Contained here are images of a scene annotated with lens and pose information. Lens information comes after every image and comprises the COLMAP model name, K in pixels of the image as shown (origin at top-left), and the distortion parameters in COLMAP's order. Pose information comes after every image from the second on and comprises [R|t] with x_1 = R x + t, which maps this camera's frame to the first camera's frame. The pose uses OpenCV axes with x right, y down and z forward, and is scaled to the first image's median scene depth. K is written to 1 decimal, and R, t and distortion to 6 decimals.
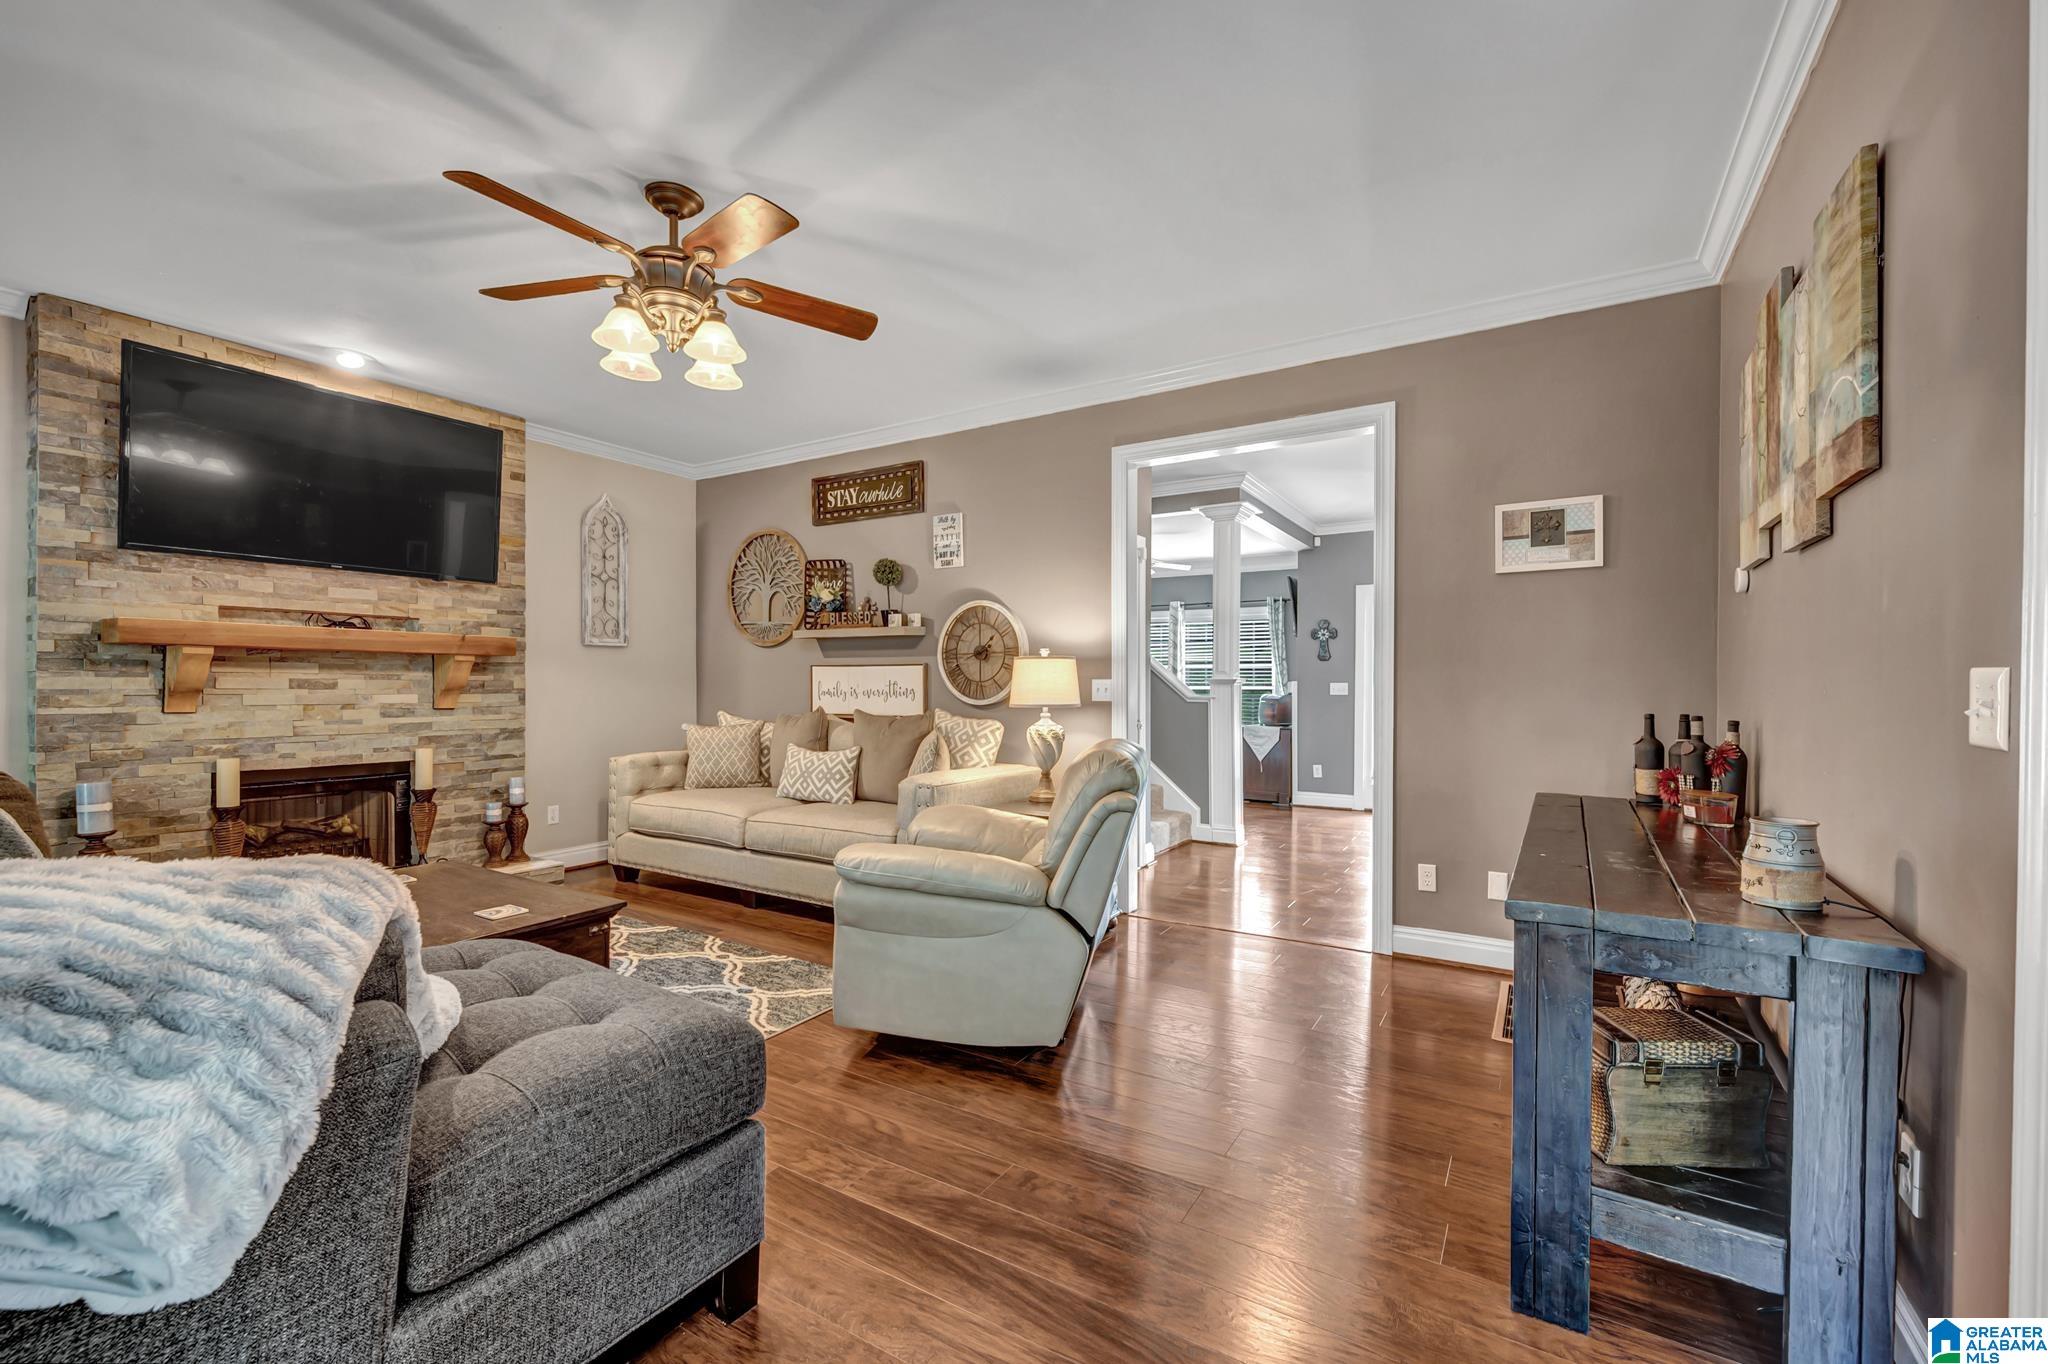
lens RADIAL K [[851.5, 0, 1020.0], [0, 851.5, 690.6], [0, 0, 1]] dist [-0.001810, -0.000389]
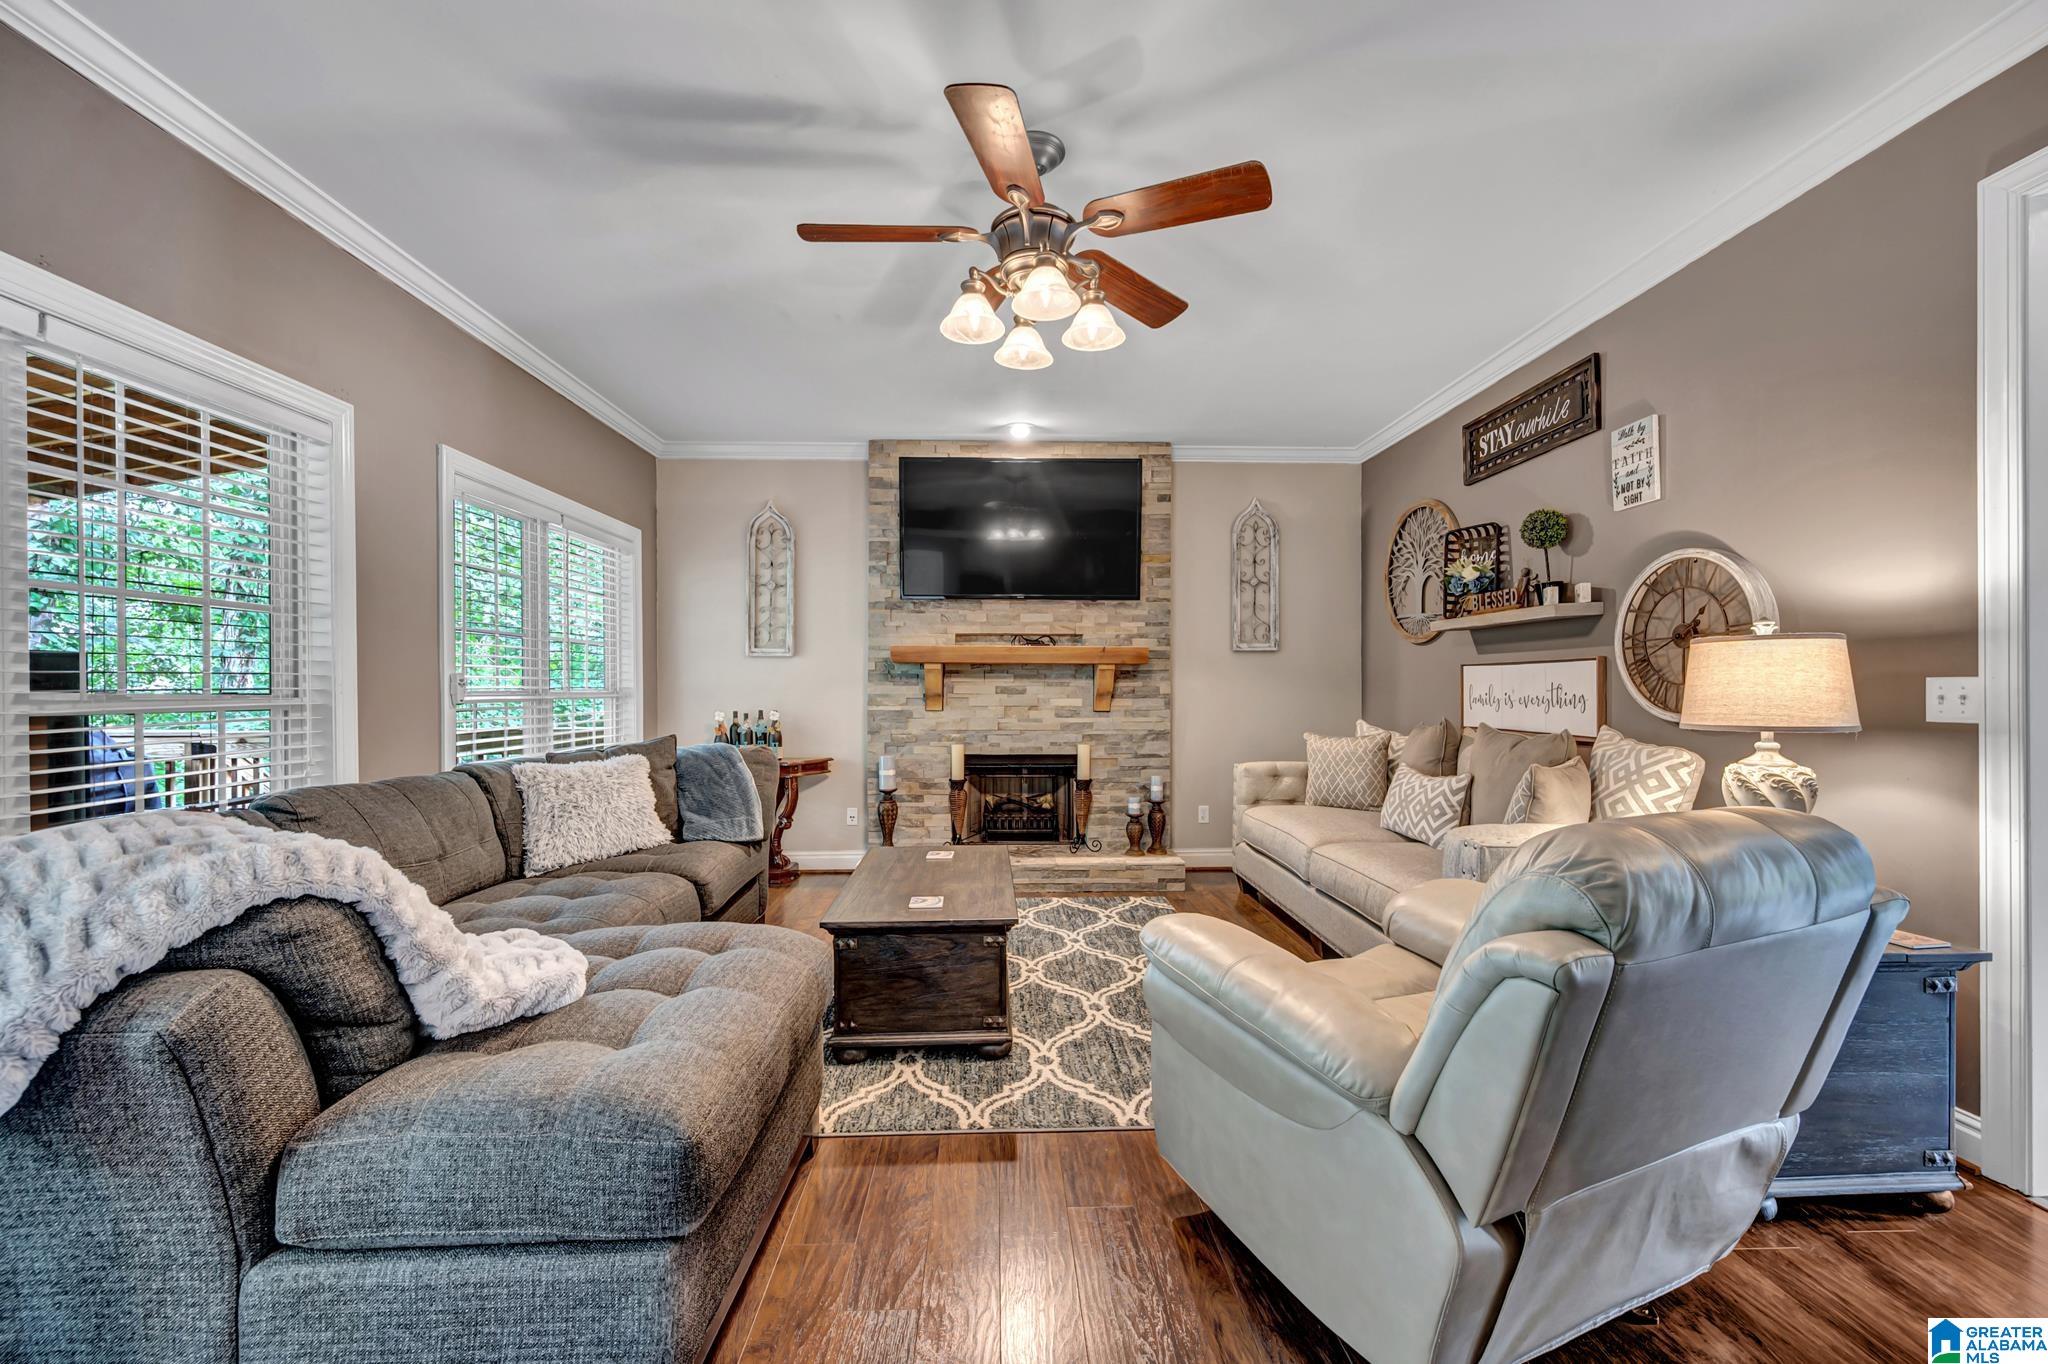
lens RADIAL K [[805.5, 0, 1025.1], [0, 805.5, 691.2], [0, 0, 1]] dist [-0.000188, -0.000268]
pose [[0.557086, -0.000881, -0.830454, 0.173069], [-0.003221, 0.999990, -0.003222, -0.002012], [0.830449, 0.004470, 0.557077, 0.301883]]
